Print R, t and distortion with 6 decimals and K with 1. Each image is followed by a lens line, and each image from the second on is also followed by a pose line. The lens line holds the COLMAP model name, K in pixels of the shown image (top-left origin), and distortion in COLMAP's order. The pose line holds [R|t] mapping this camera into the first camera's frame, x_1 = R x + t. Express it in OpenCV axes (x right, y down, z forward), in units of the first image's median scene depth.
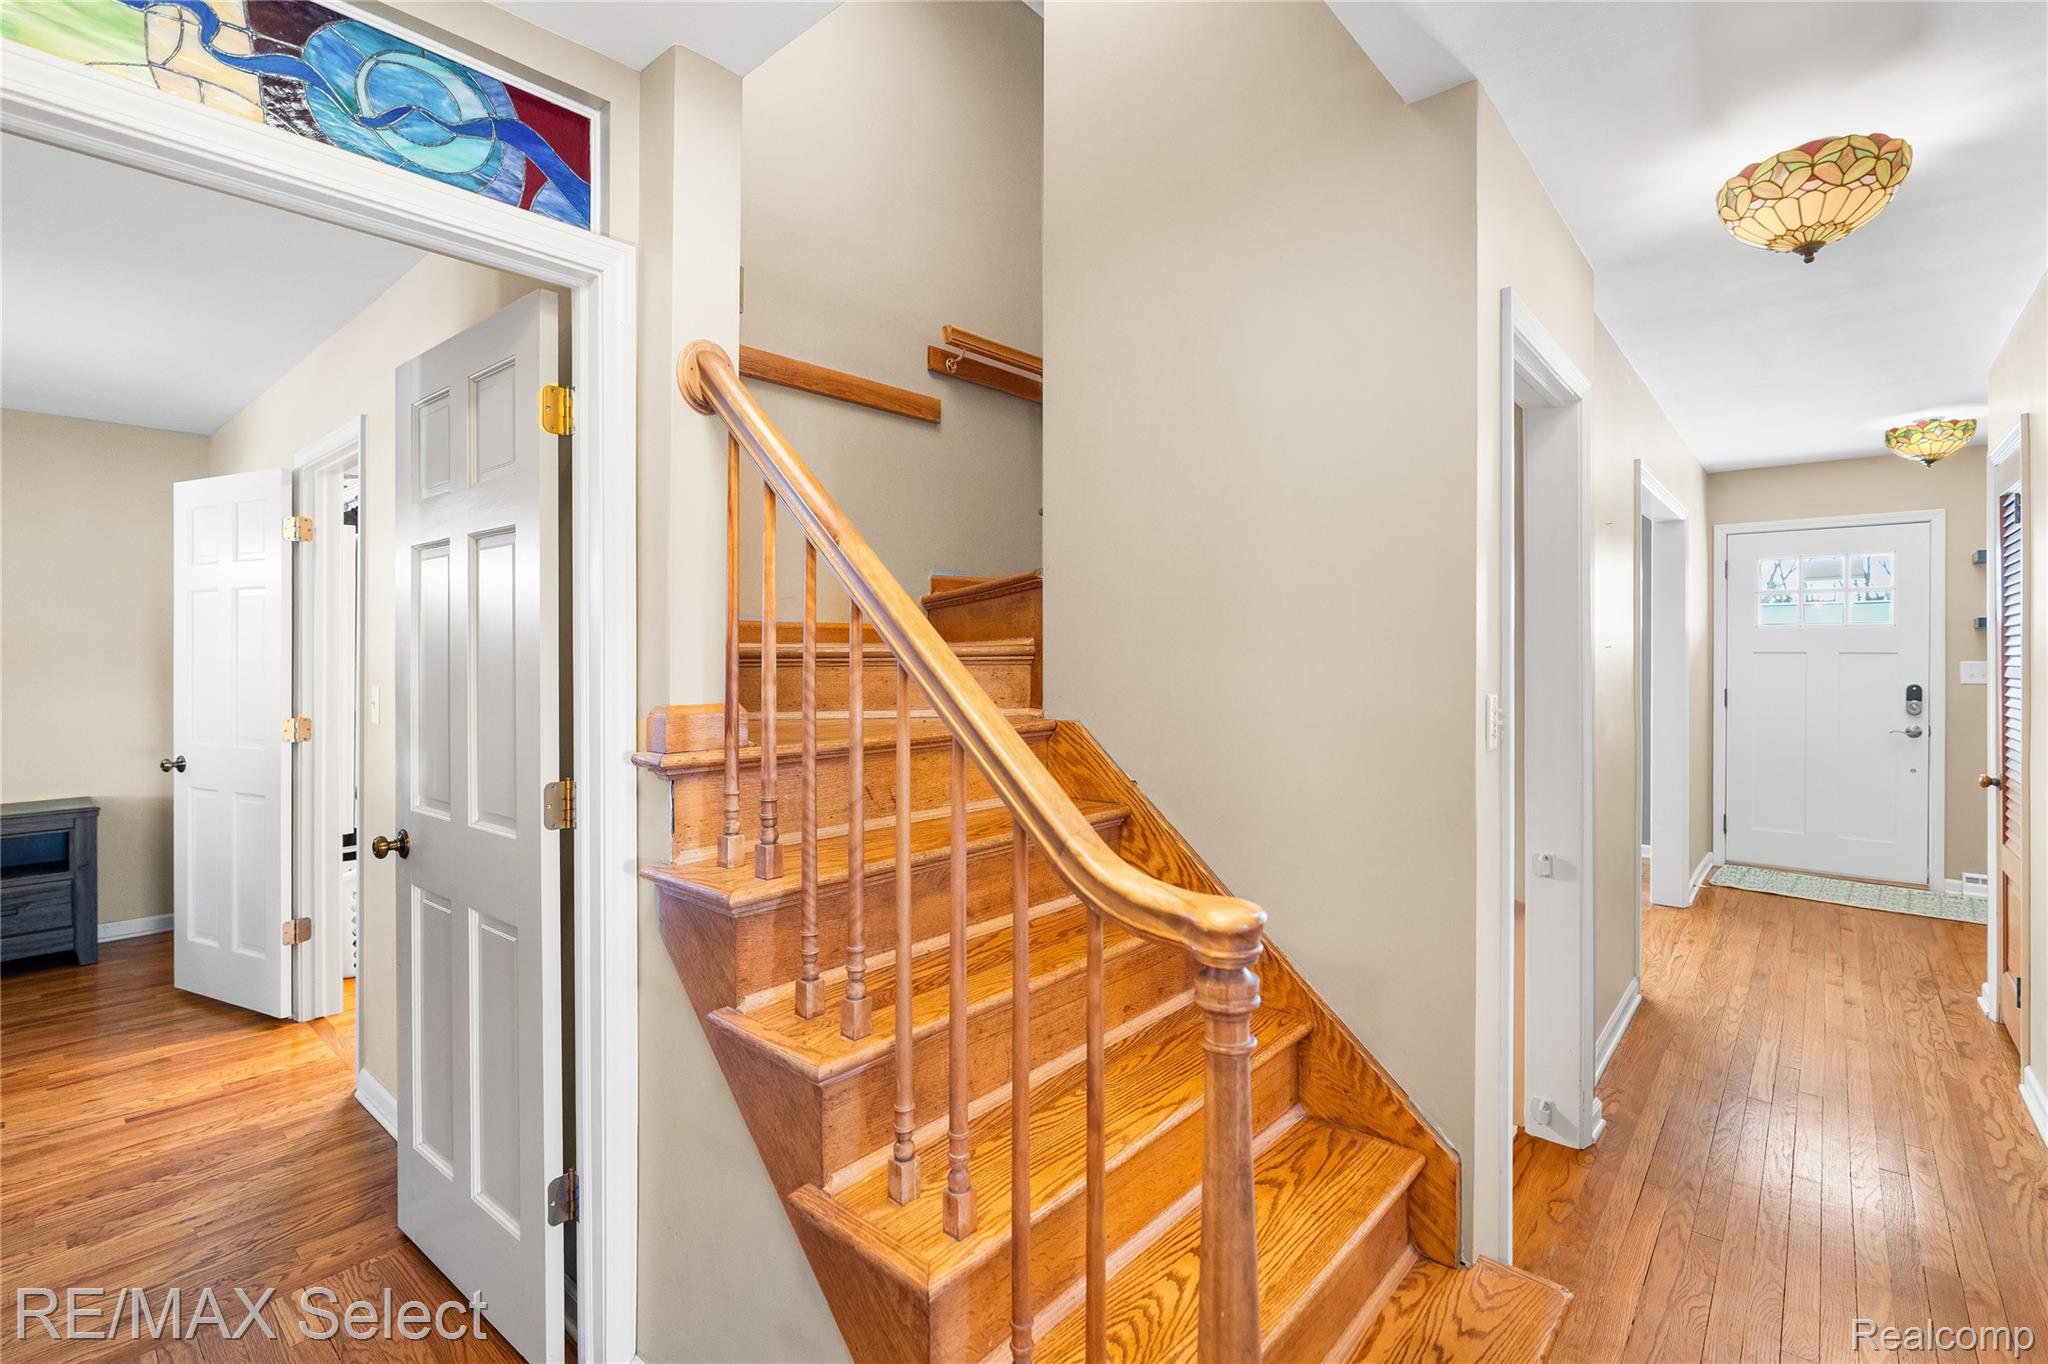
lens RADIAL K [[934.0, 0, 1038.4], [0, 934.0, 653.9], [0, 0, 1]] dist [-0.004527, 0.000714]
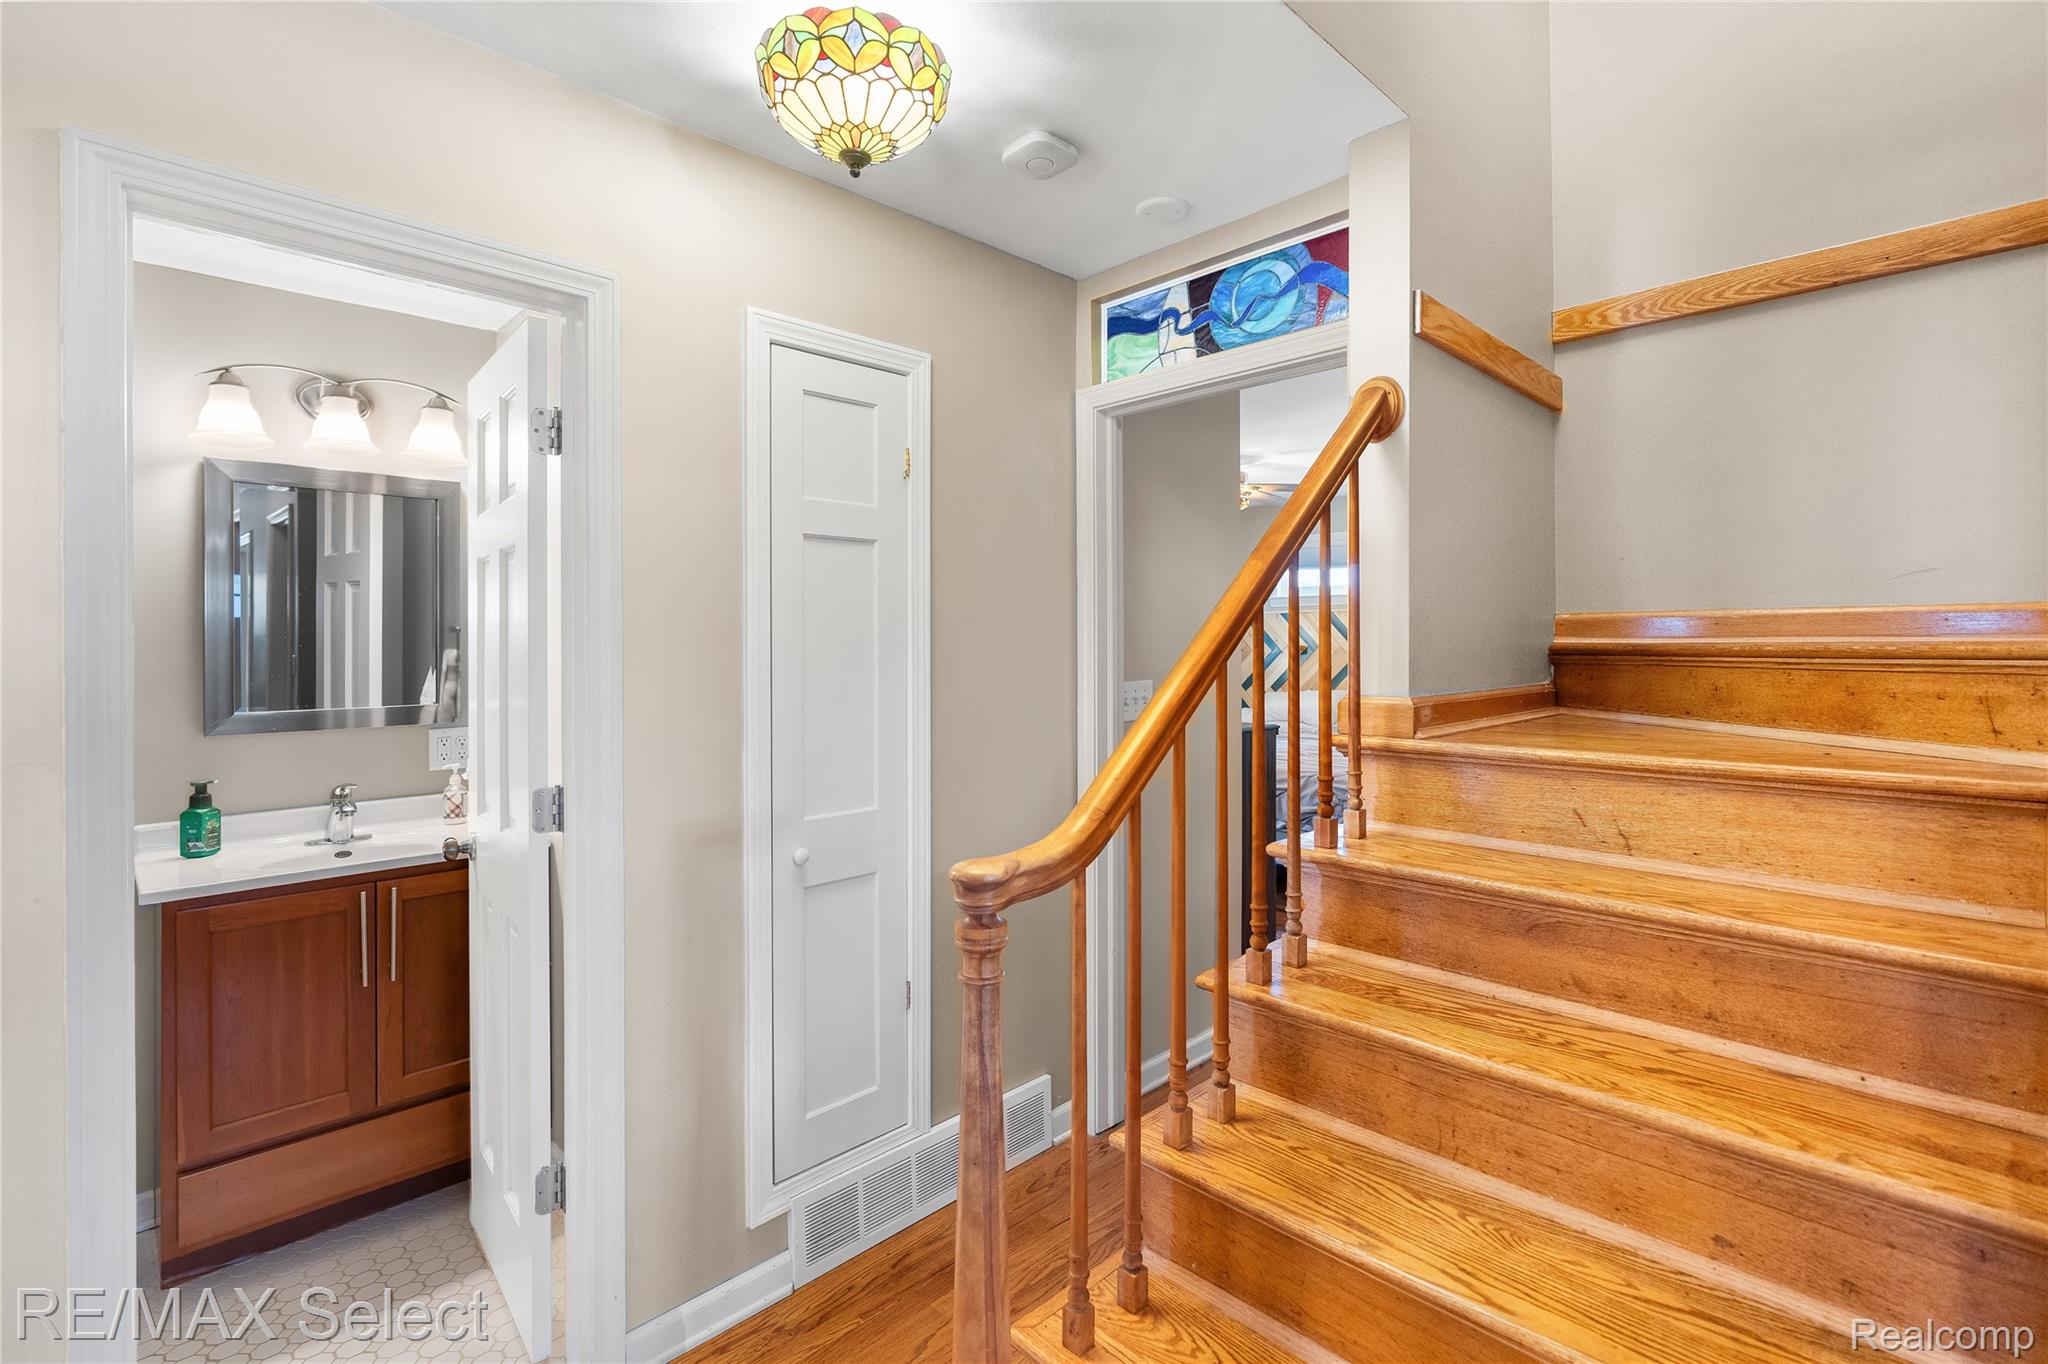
lens RADIAL K [[934.0, 0, 1038.4], [0, 934.0, 653.9], [0, 0, 1]] dist [-0.004527, 0.000714]
pose [[-0.074212, 0.011010, -0.997182, 0.876920], [-0.000228, 0.999939, 0.011058, -0.011189], [0.997242, 0.001048, -0.074205, 0.724941]]
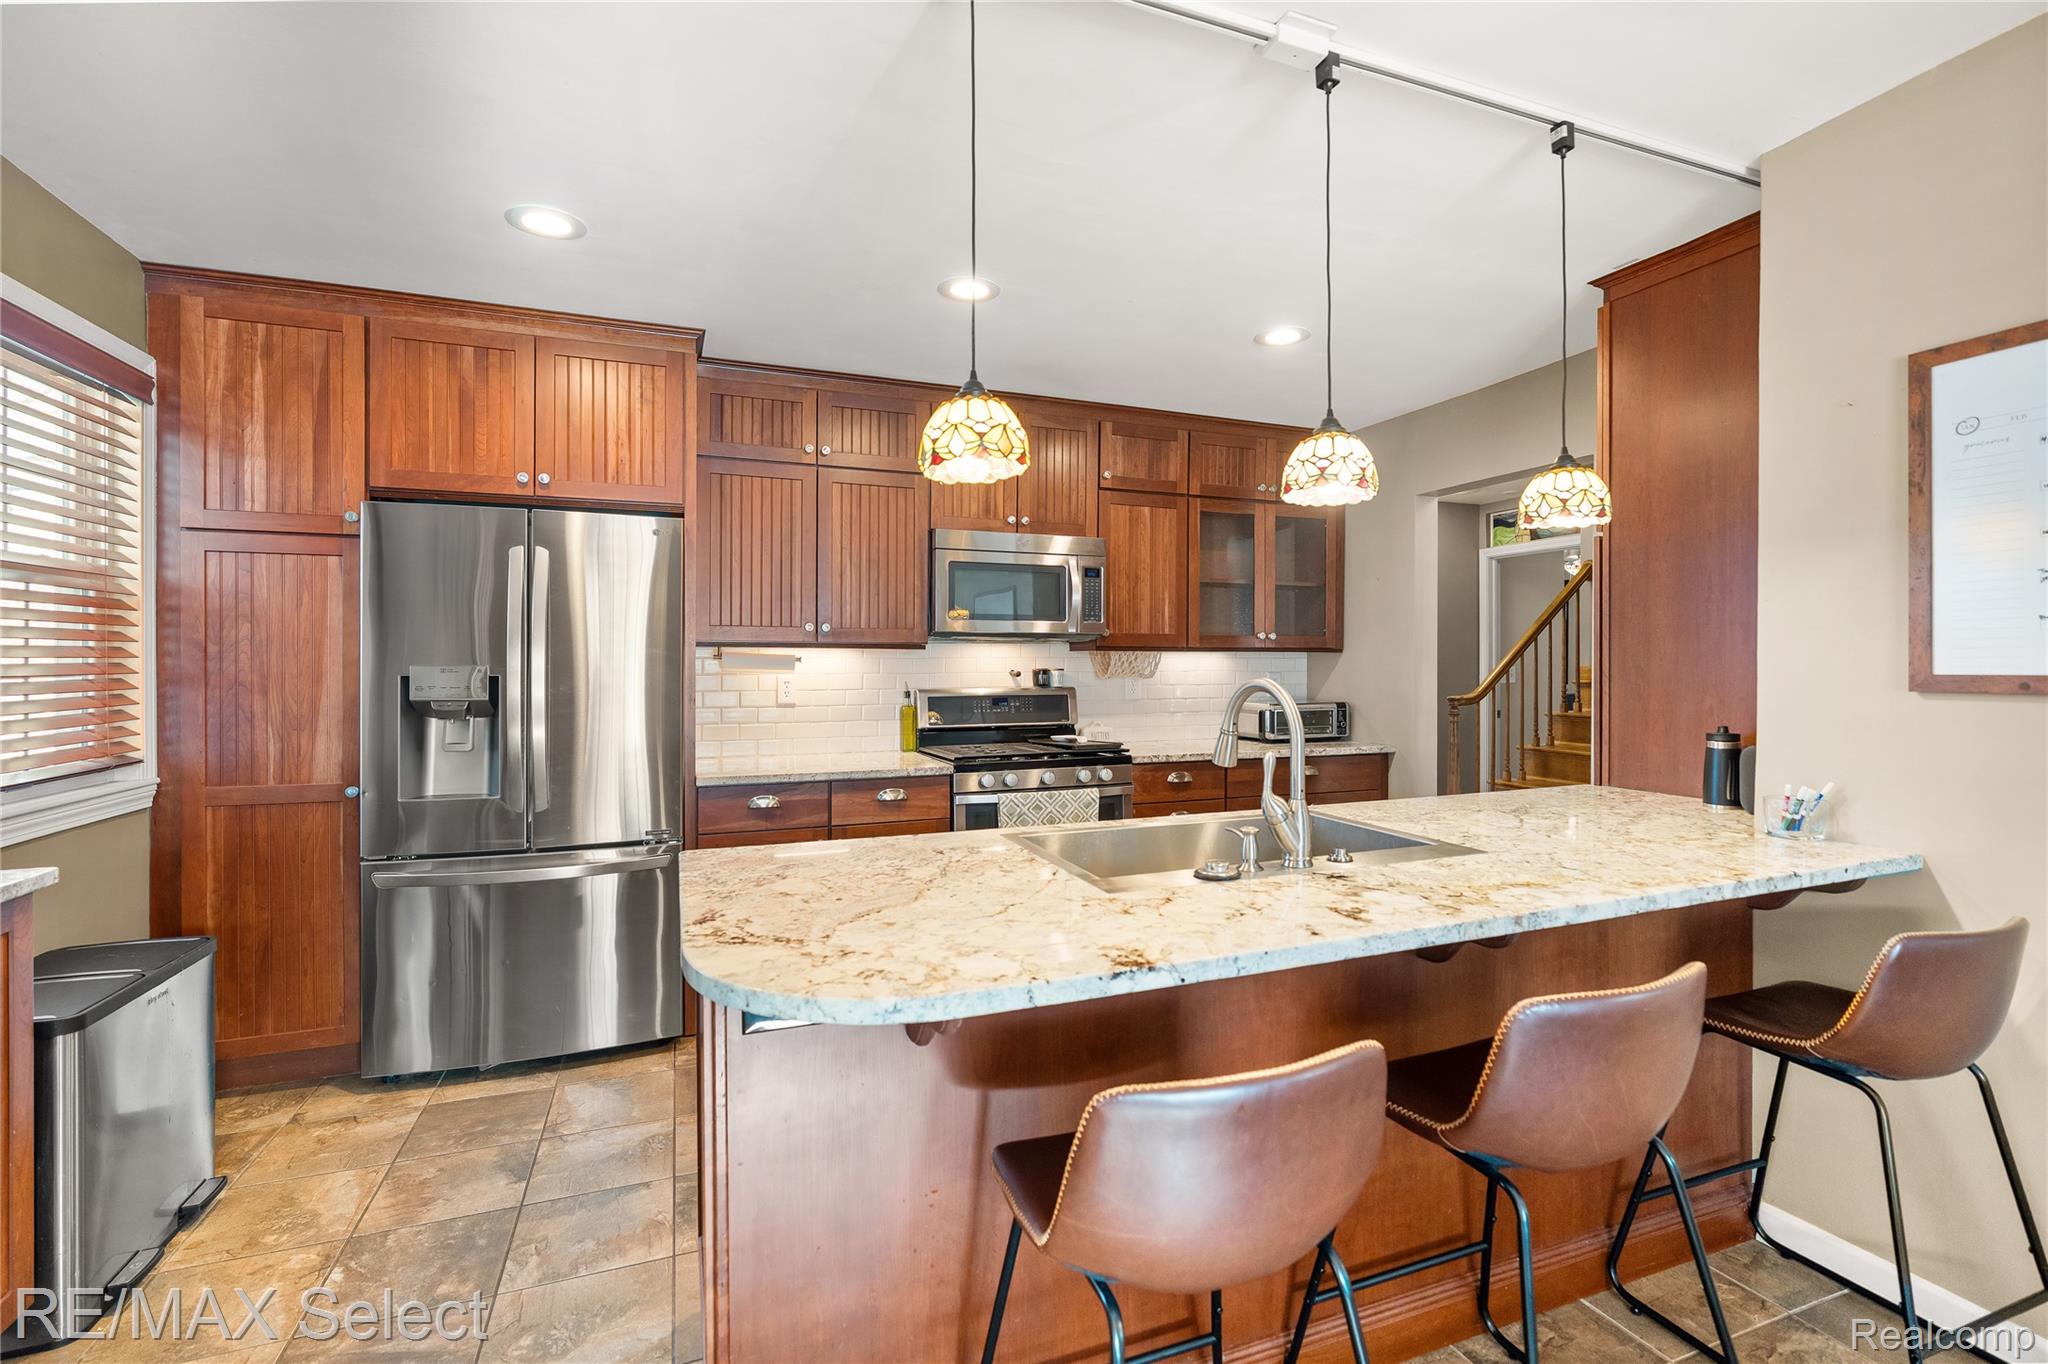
lens RADIAL K [[935.4, 0, 1044.5], [0, 935.4, 662.2], [0, 0, 1]] dist [-0.004629, 0.000000]
pose [[-0.457509, -0.000841, -0.889205, 3.934929], [-0.001892, 0.999998, 0.000028, 0.051181], [0.889203, 0.001695, -0.457509, 0.856947]]
